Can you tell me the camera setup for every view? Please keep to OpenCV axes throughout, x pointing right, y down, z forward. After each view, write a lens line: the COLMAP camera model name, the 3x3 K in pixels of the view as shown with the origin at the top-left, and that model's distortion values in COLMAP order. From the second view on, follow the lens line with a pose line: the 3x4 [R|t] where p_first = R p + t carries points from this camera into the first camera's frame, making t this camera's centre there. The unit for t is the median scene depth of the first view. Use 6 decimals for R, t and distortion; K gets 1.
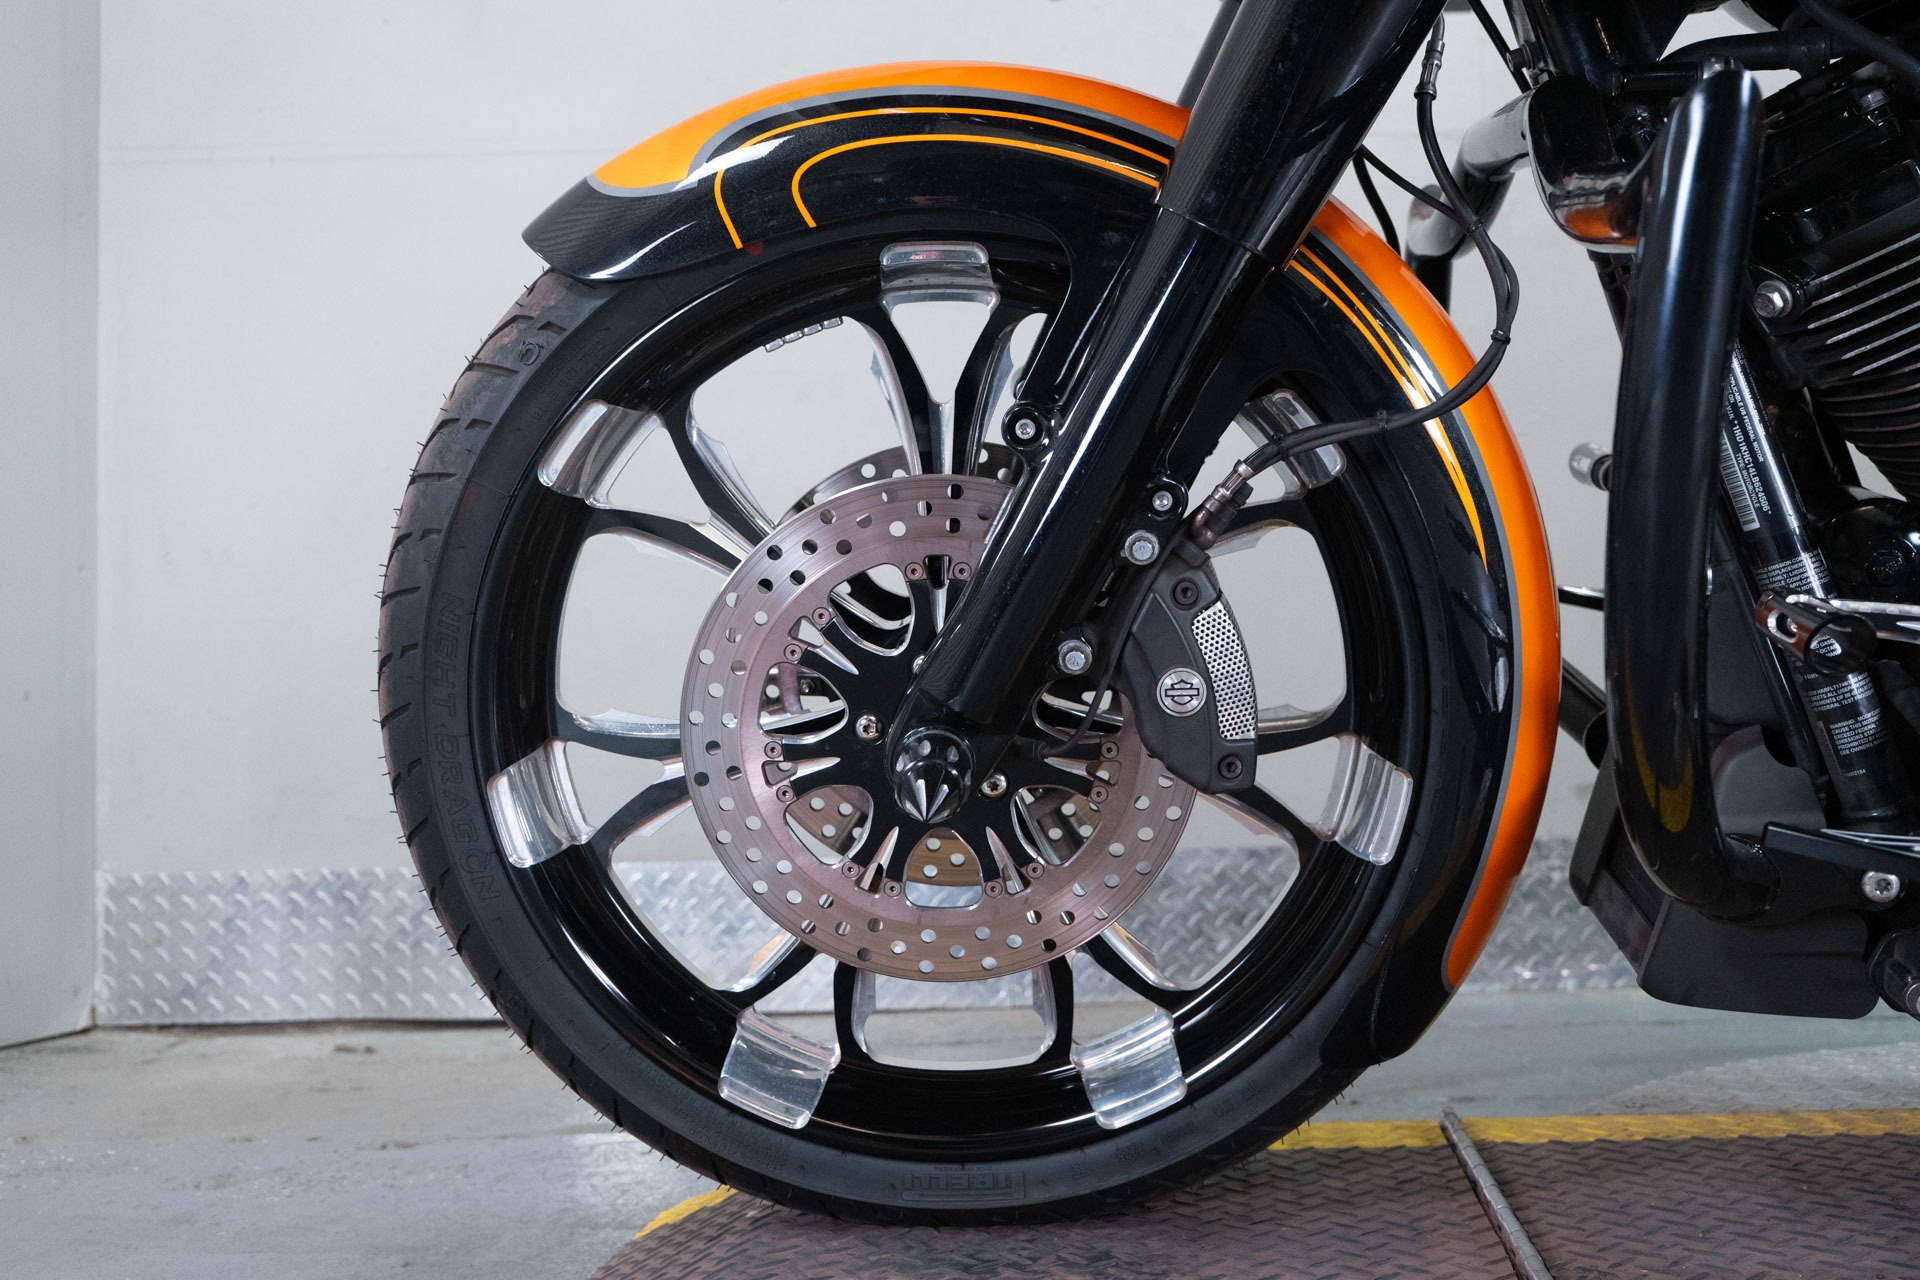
lens RADIAL K [[1972.1, 0, 968.4], [0, 1972.1, 622.0], [0, 0, 1]] dist [0.010870, 0.000000]
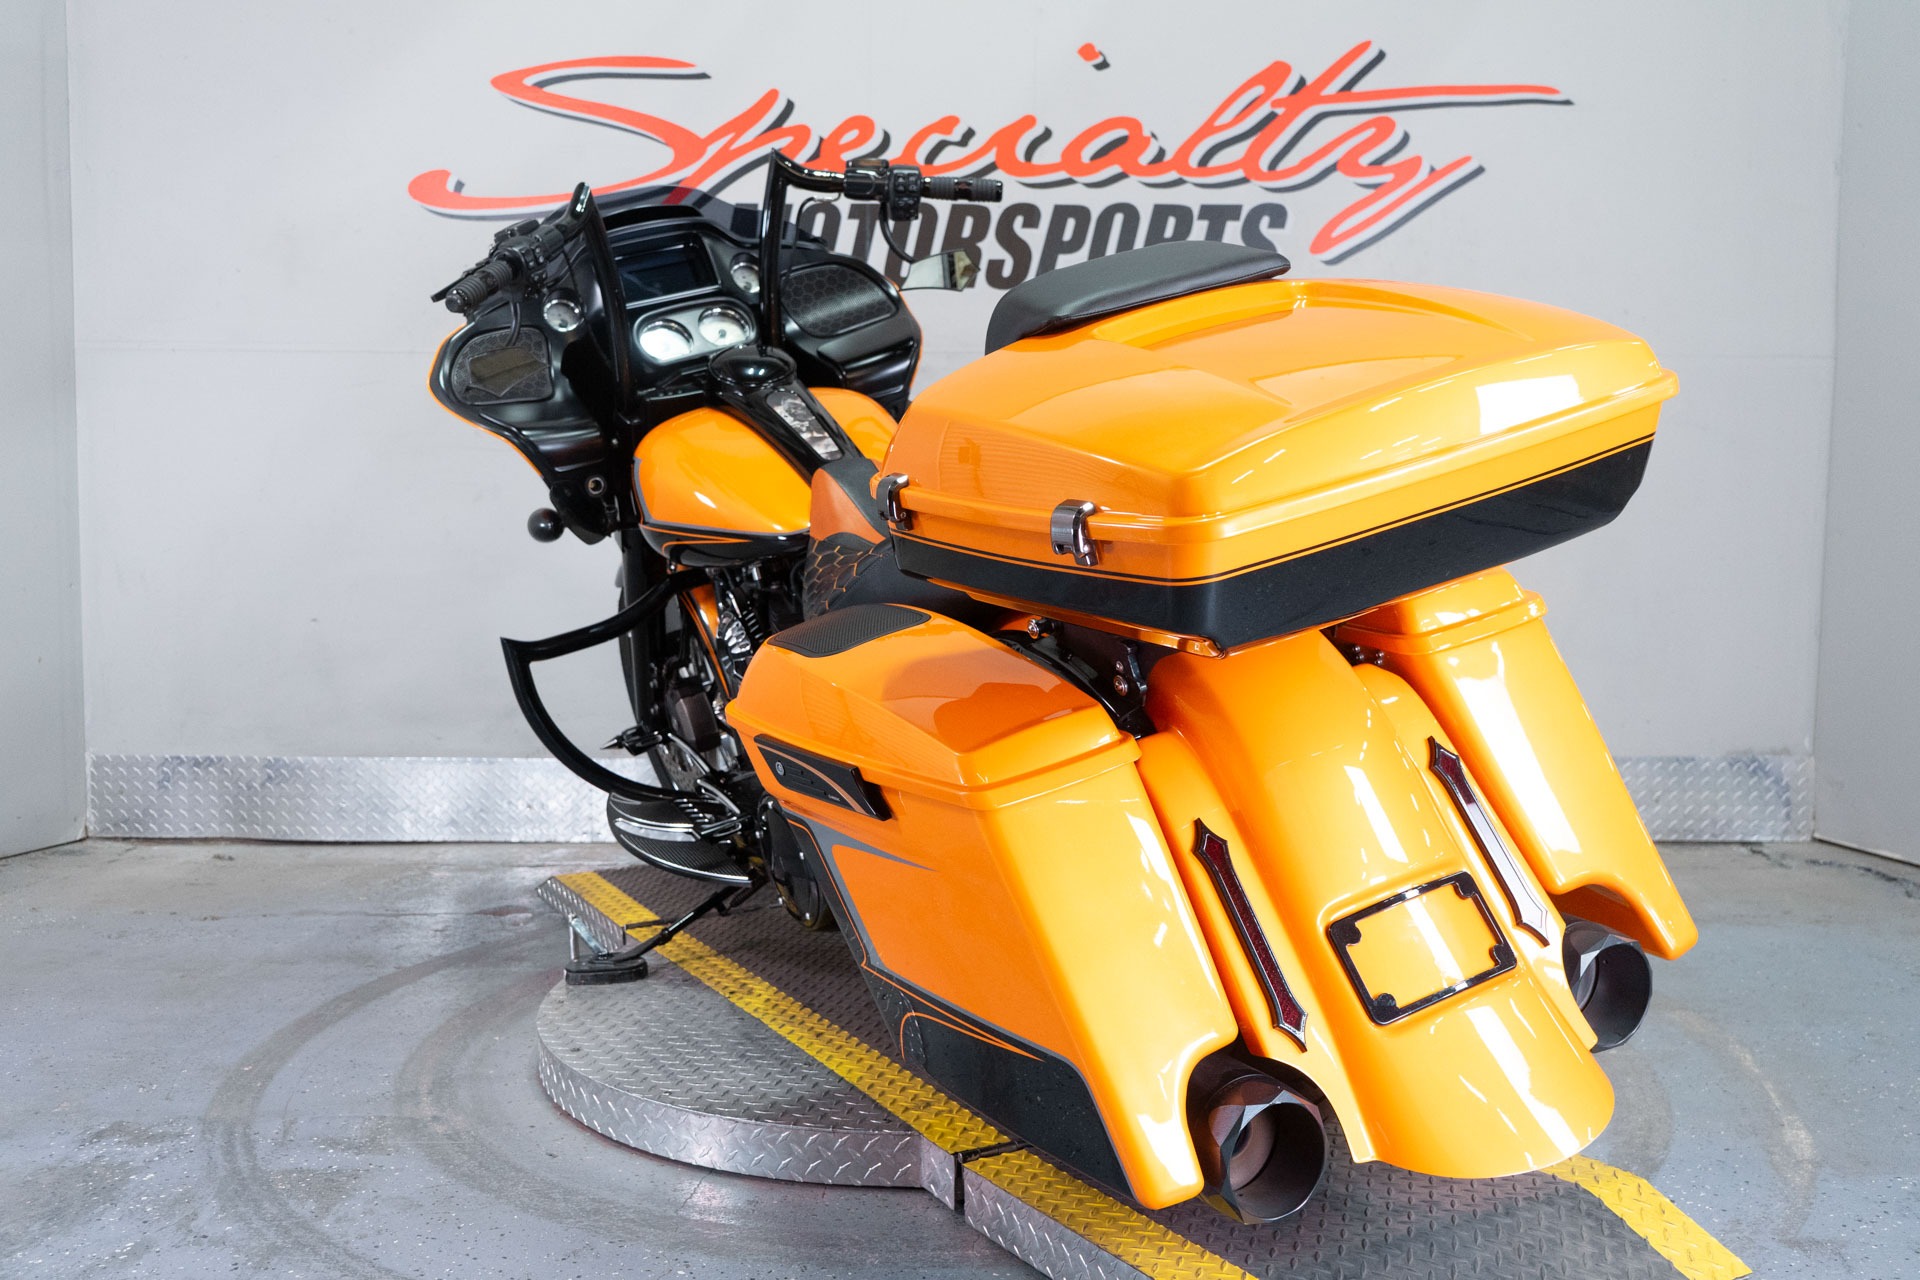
lens RADIAL K [[1768.8, 0, 960.9], [0, 1768.8, 634.7], [0, 0, 1]] dist [0.003127, 0.000000]
pose [[0.999498, 0.030502, -0.008514, 0.364858], [-0.029171, 0.991425, 0.127379, -0.208924], [0.012326, -0.127067, 0.991818, -0.571272]]
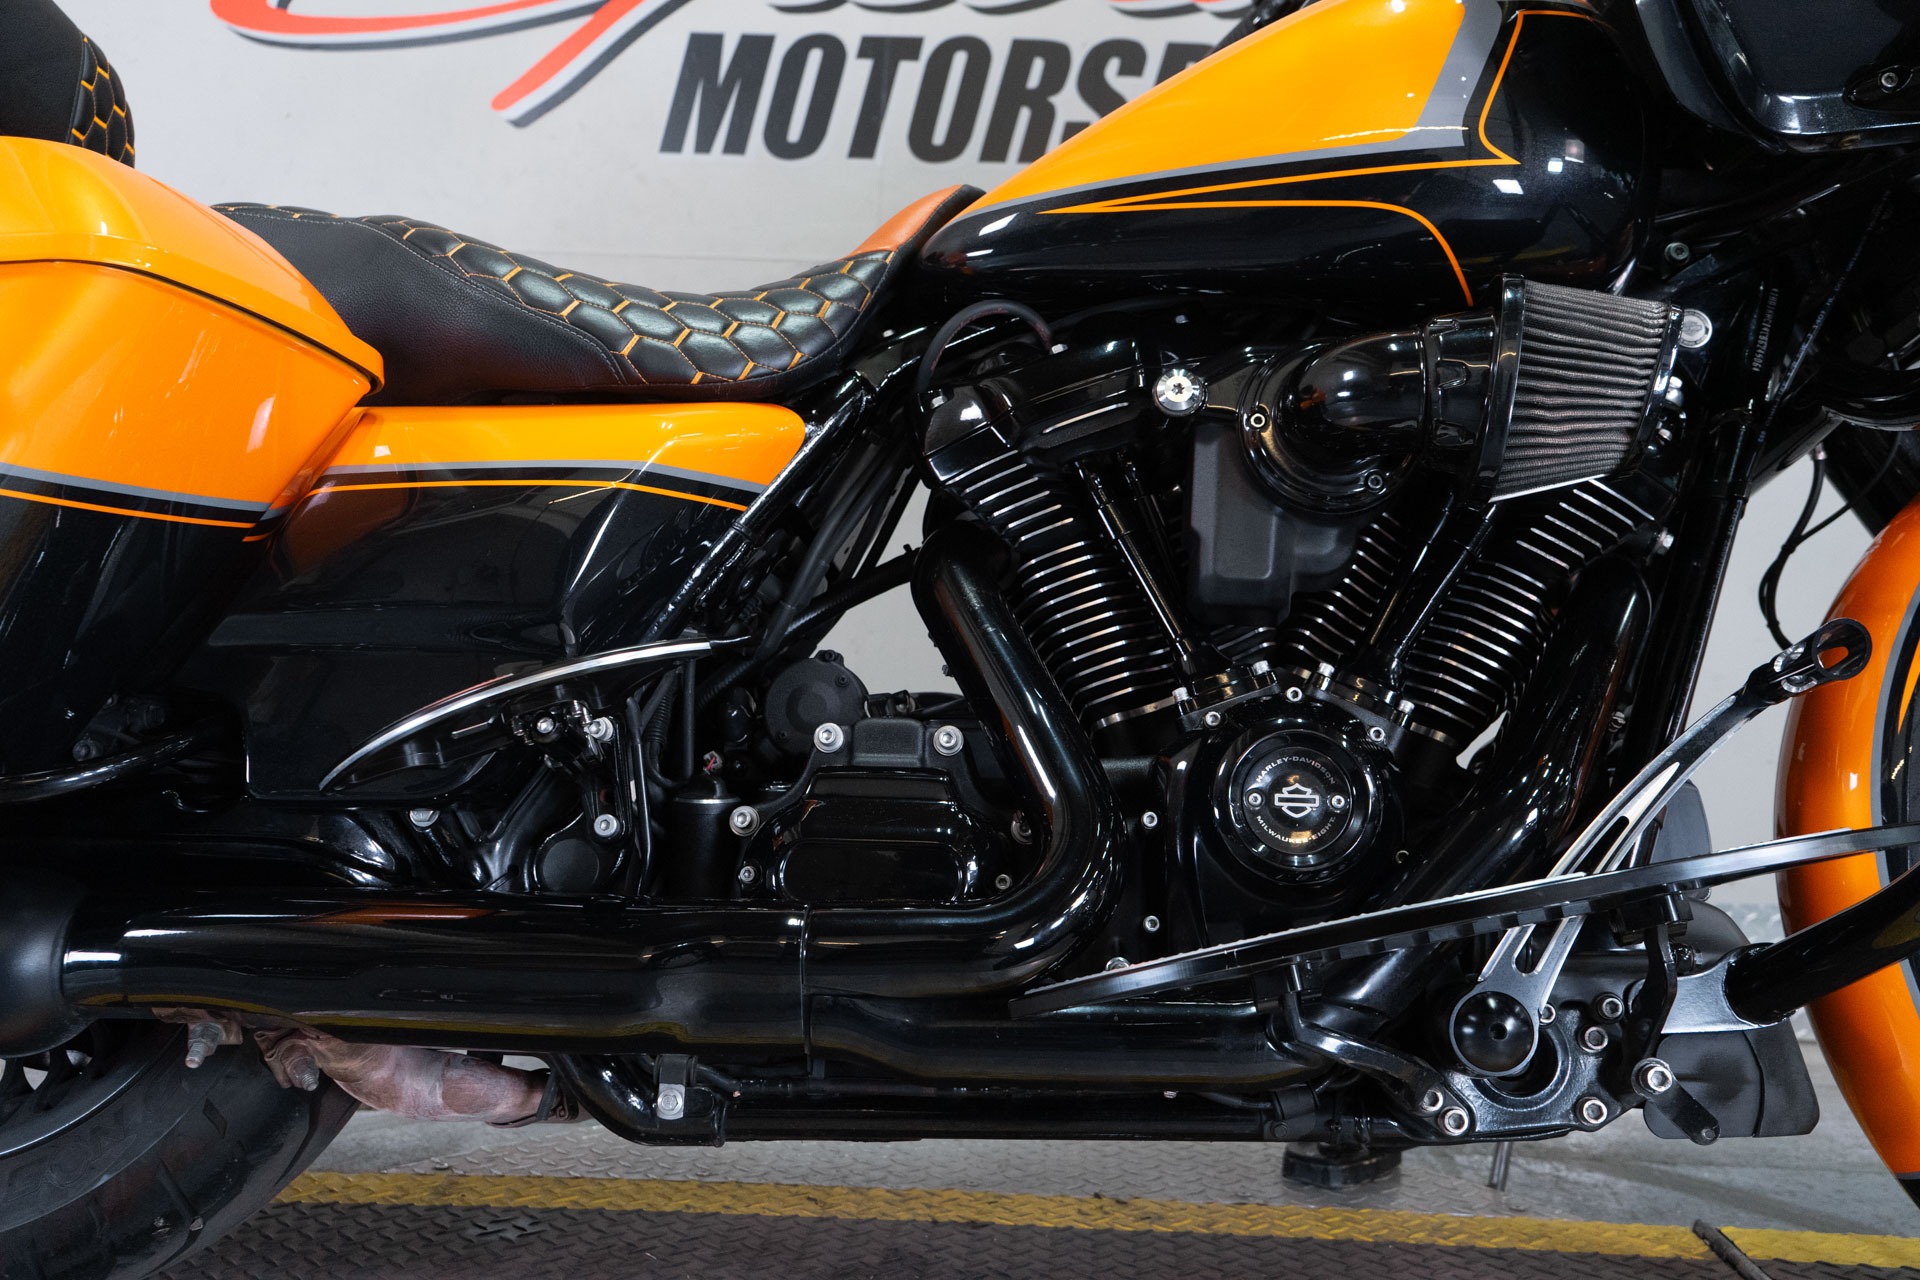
lens RADIAL K [[1768.8, 0, 976.6], [0, 1768.8, 627.3], [0, 0, 1]] dist [0.003127, 0.000000]
pose [[0.997796, 0.060627, -0.026956, 0.359716], [-0.059843, 0.997786, 0.028998, -0.071326], [0.028655, -0.027321, 0.999216, -0.027877]]
